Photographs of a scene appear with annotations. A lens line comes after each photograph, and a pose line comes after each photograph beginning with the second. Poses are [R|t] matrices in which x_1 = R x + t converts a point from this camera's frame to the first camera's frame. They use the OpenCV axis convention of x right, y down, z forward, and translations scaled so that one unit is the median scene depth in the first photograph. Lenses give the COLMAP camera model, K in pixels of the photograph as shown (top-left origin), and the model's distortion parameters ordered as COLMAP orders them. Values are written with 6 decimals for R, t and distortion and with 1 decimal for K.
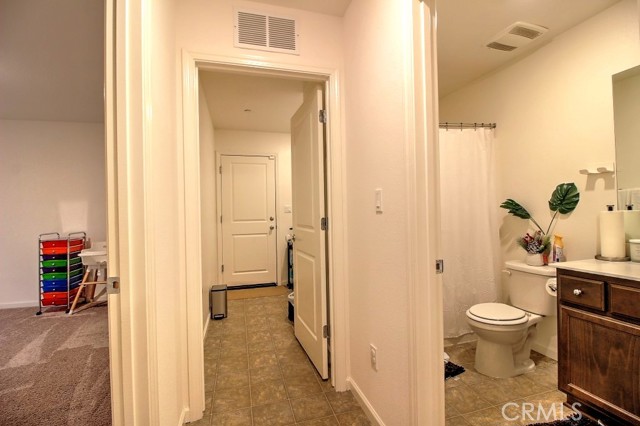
lens RADIAL K [[297.3, 0, 325.3], [0, 297.3, 211.5], [0, 0, 1]] dist [-0.001373, -0.011781]
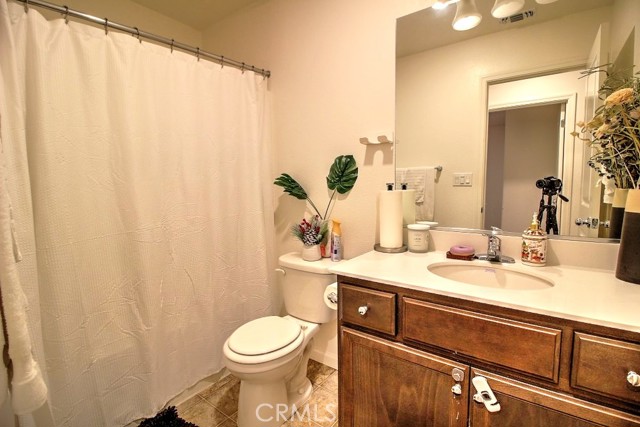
lens RADIAL K [[297.3, 0, 325.3], [0, 297.3, 212.0], [0, 0, 1]] dist [-0.001373, -0.011781]
pose [[0.792097, -0.037434, 0.609246, 0.282464], [-0.010052, 0.997182, 0.074338, -0.001710], [-0.610312, -0.065007, 0.789489, 0.394367]]
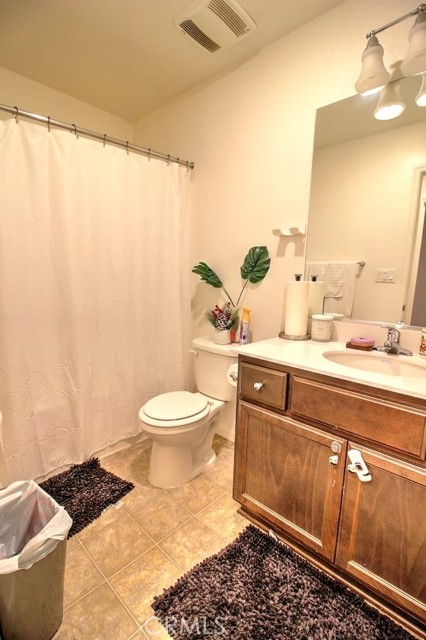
lens RADIAL K [[297.3, 0, 212.6], [0, 297.3, 324.7], [0, 0, 1]] dist [-0.001373, -0.011781]
pose [[0.864882, -0.027362, 0.501229, 0.280609], [-0.051962, 0.988269, 0.143611, 0.010066], [-0.499278, -0.150252, 0.853315, 0.321240]]
